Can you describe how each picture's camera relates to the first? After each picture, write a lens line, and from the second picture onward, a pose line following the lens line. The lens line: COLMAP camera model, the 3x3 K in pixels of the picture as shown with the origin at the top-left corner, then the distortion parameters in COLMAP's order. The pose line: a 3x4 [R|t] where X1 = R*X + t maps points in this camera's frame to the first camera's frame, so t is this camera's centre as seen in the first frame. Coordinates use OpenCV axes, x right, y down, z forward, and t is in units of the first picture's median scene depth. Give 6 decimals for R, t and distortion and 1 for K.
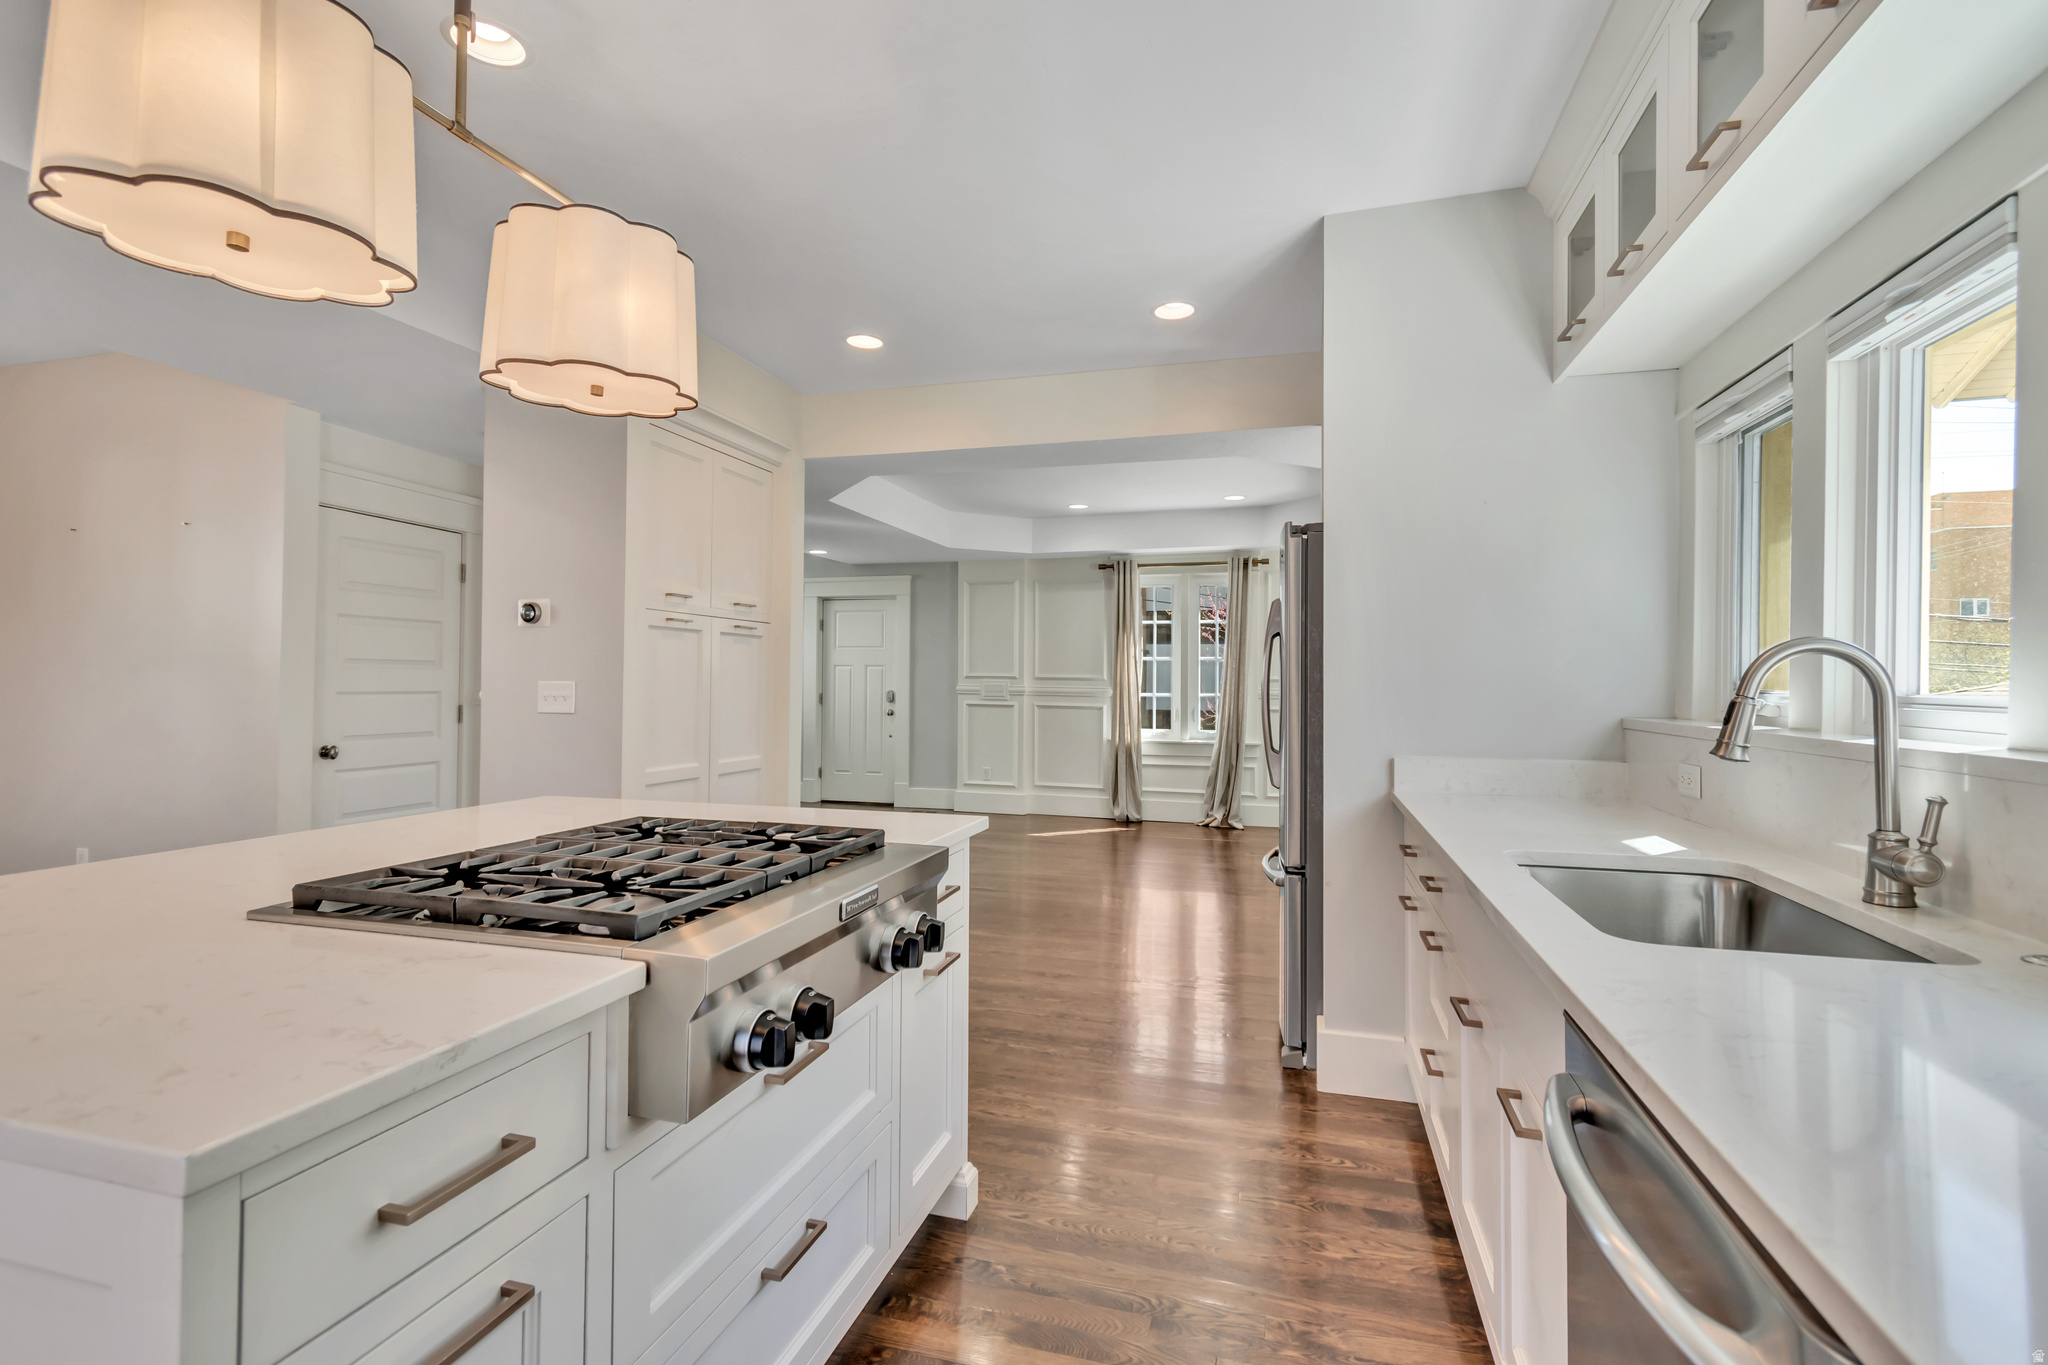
lens RADIAL K [[915.3, 0, 1026.7], [0, 915.3, 684.4], [0, 0, 1]] dist [-0.001560, -0.000156]
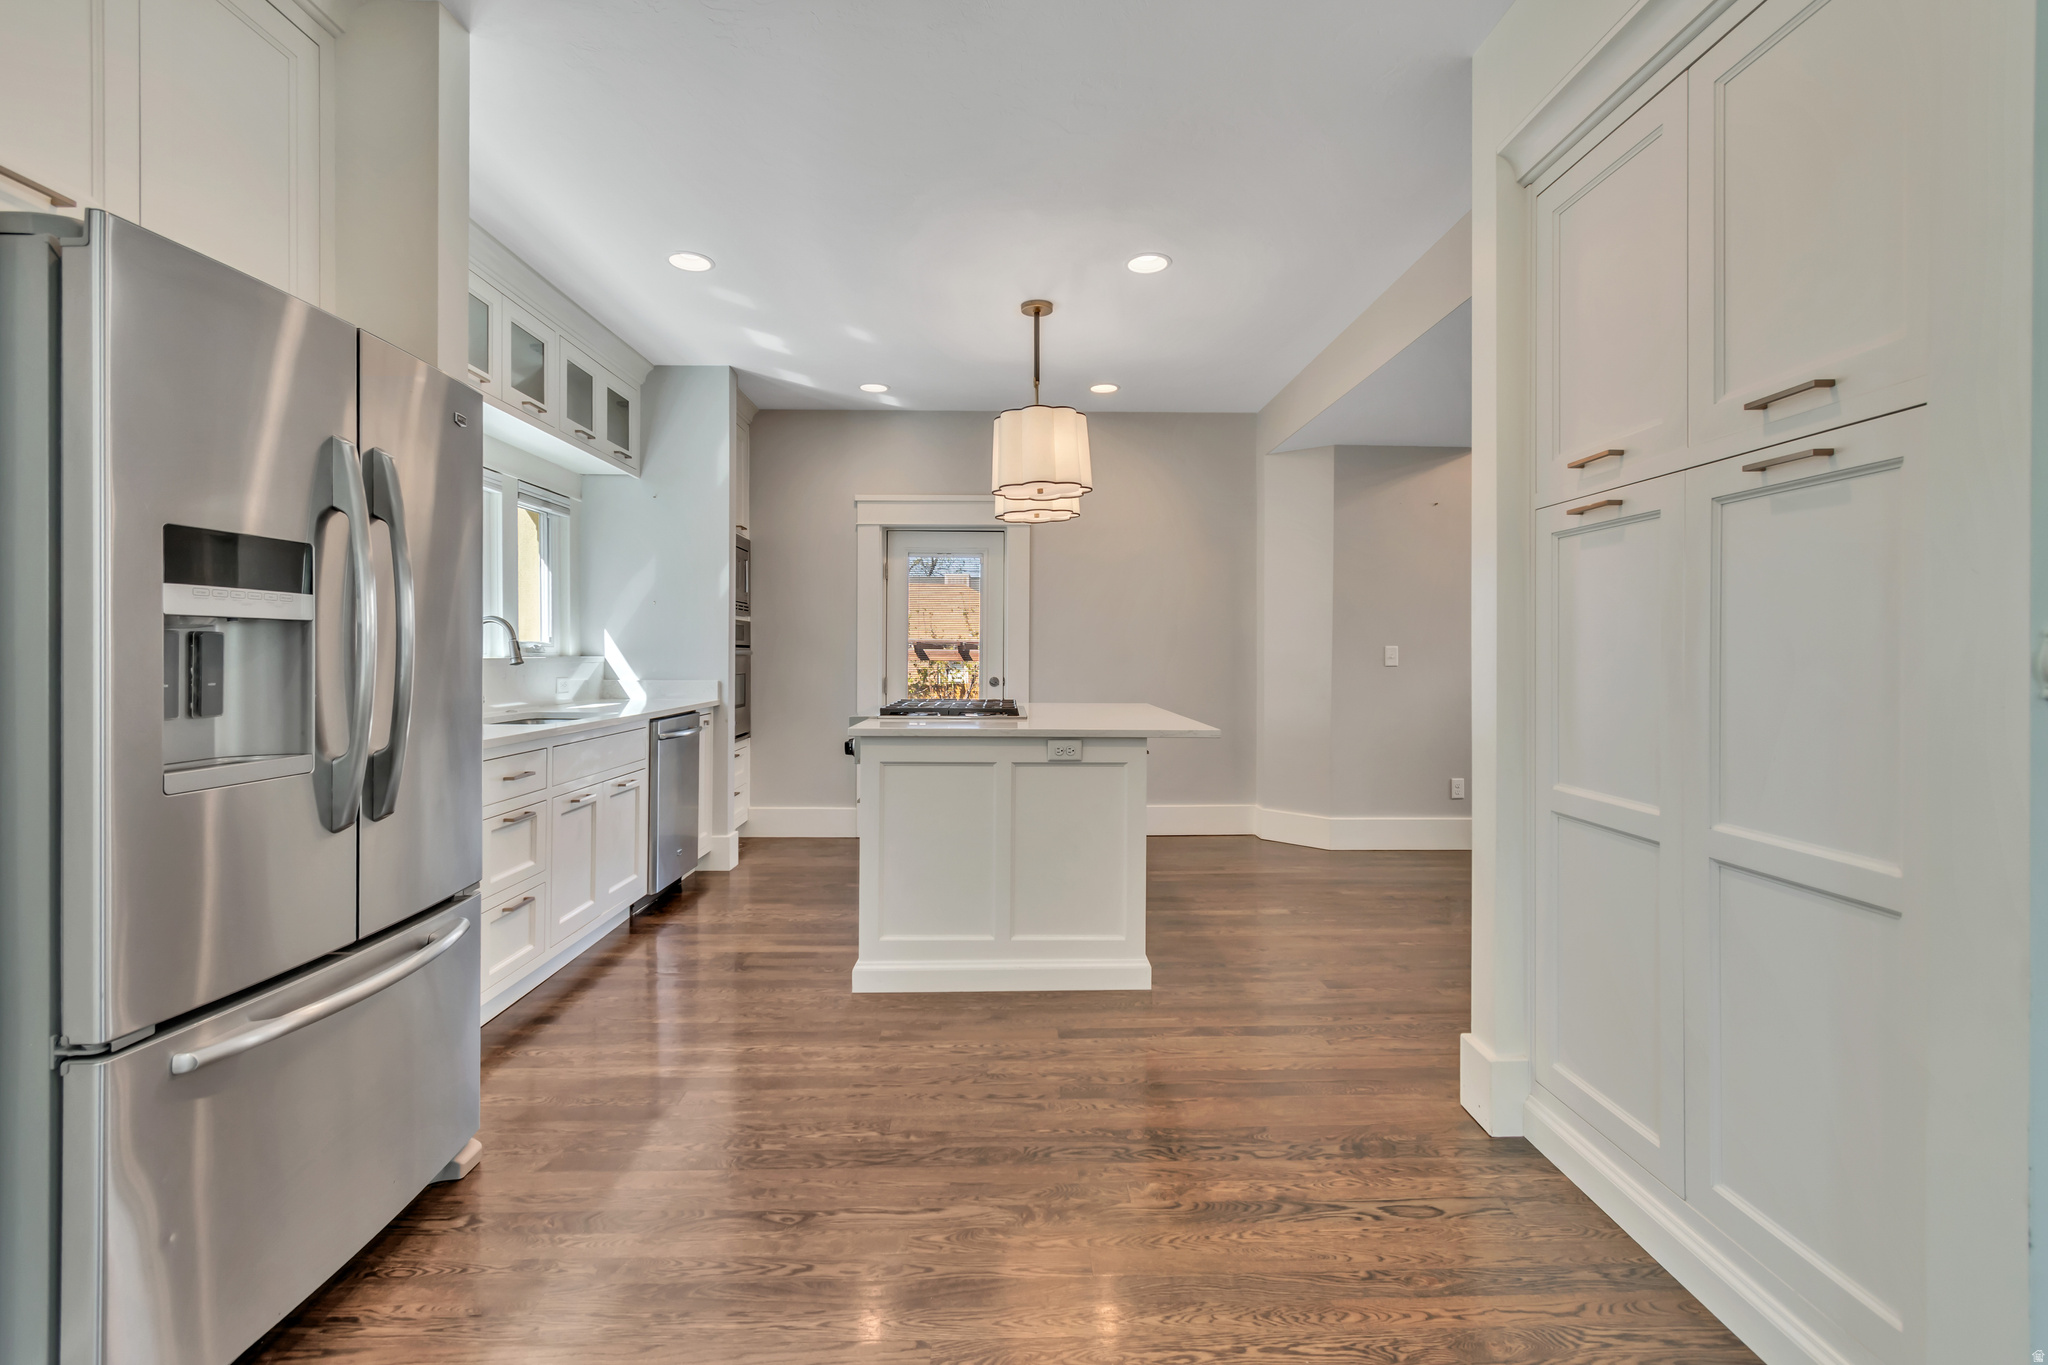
lens RADIAL K [[922.9, 0, 1033.1], [0, 922.9, 658.2], [0, 0, 1]] dist [0.022715, 0.000086]
pose [[-0.951059, -0.010578, -0.308828, 0.034897], [-0.011684, 0.999930, 0.001731, 0.007411], [0.308788, 0.005255, -0.951116, 0.646178]]
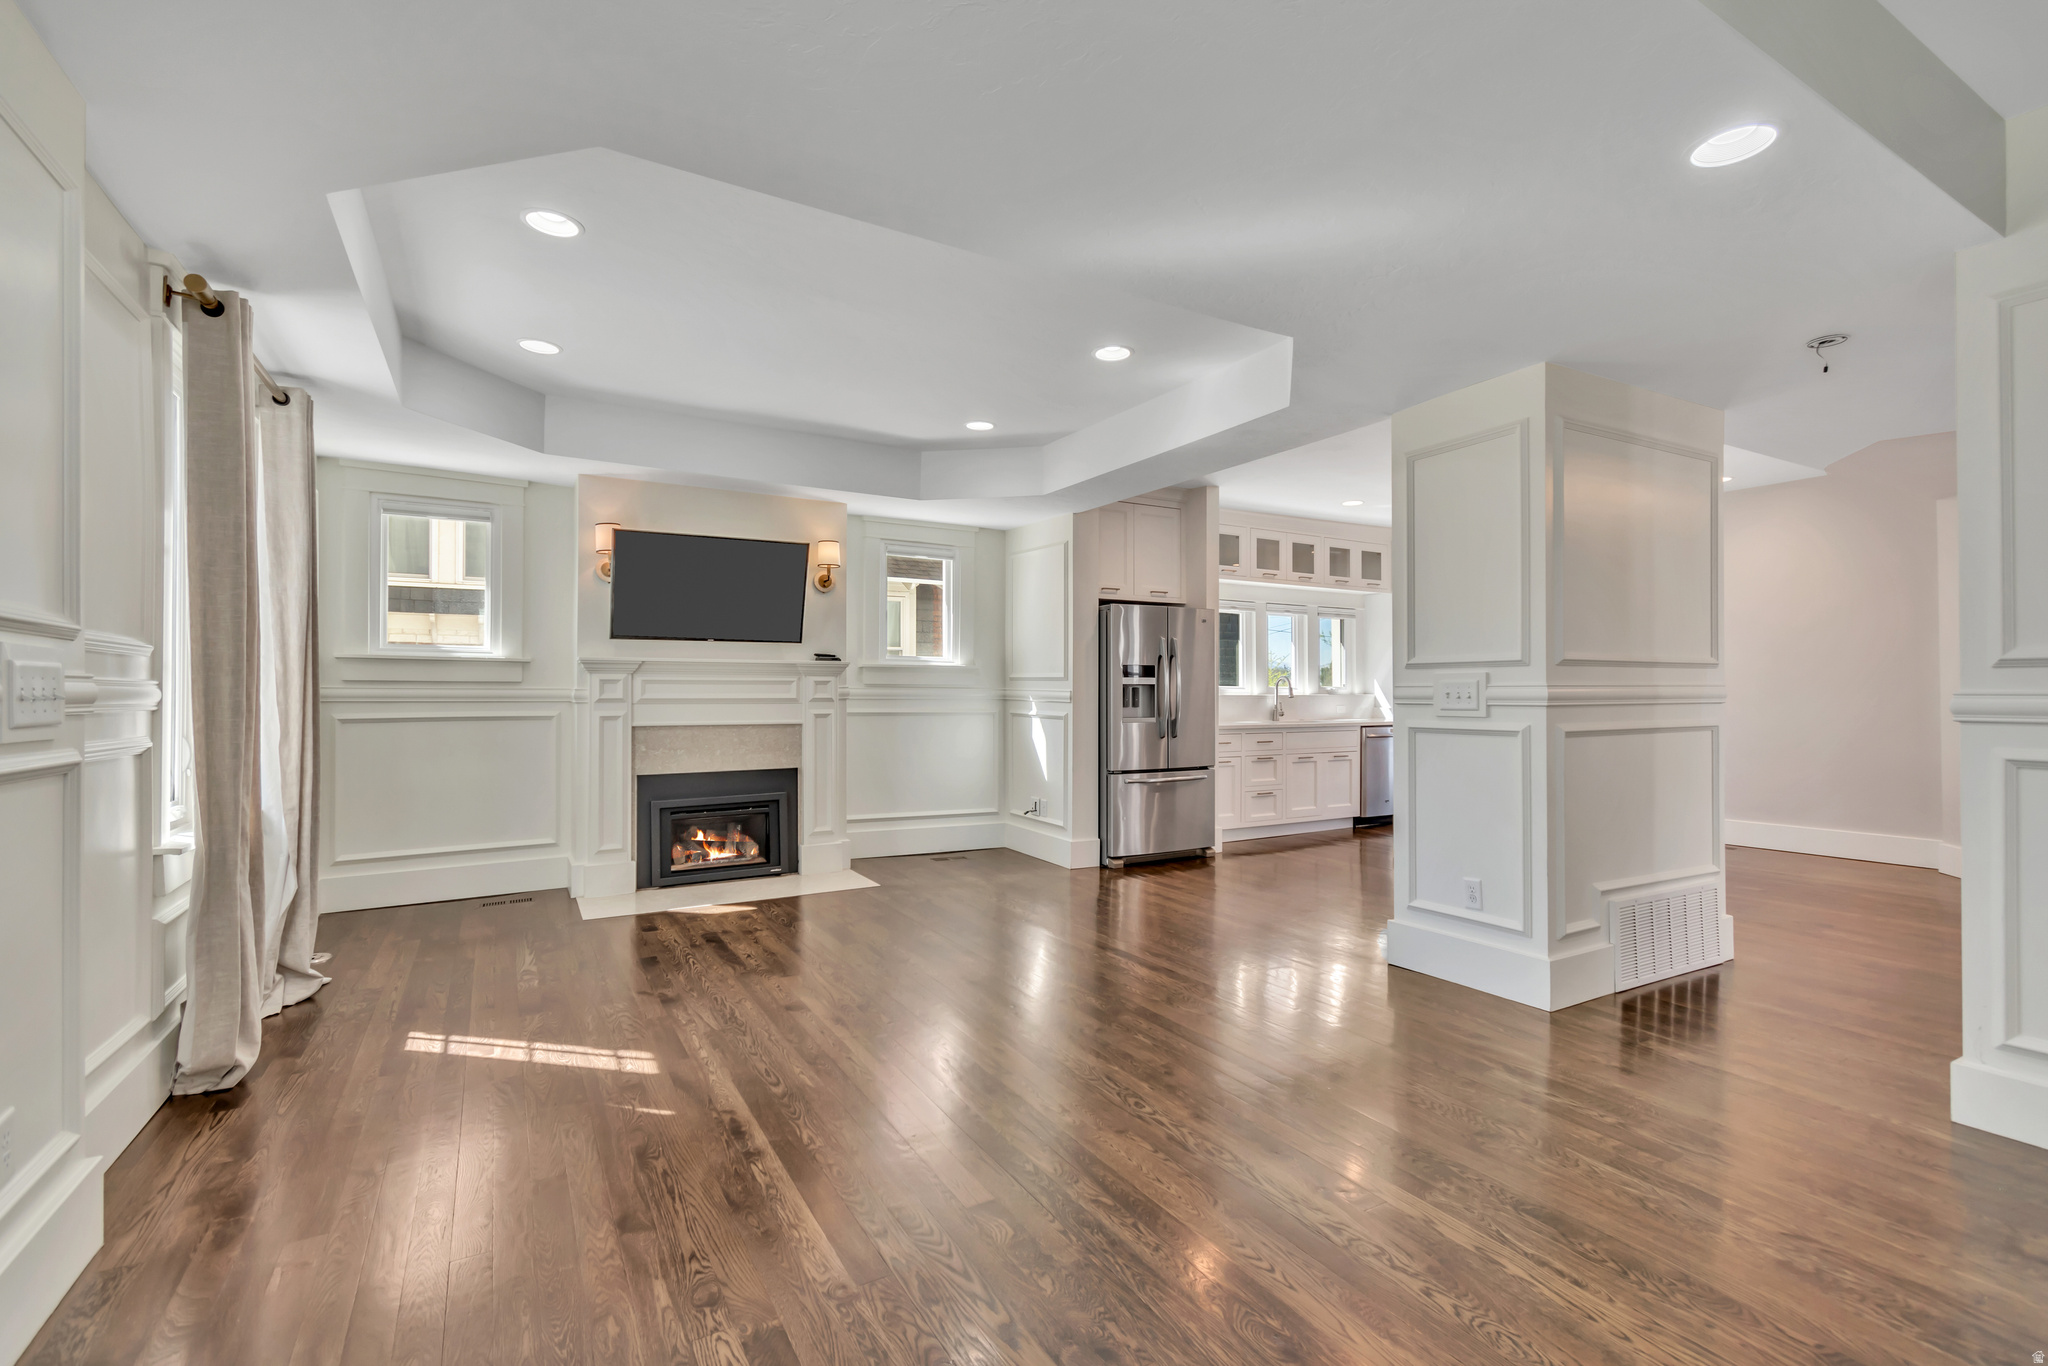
lens RADIAL K [[915.3, 0, 1026.7], [0, 915.3, 684.9], [0, 0, 1]] dist [-0.001560, -0.000156]
pose [[-0.720758, -0.003842, 0.693176, -0.336950], [-0.006890, 0.999975, -0.001622, 0.003674], [-0.693152, -0.005945, -0.720767, 1.040872]]
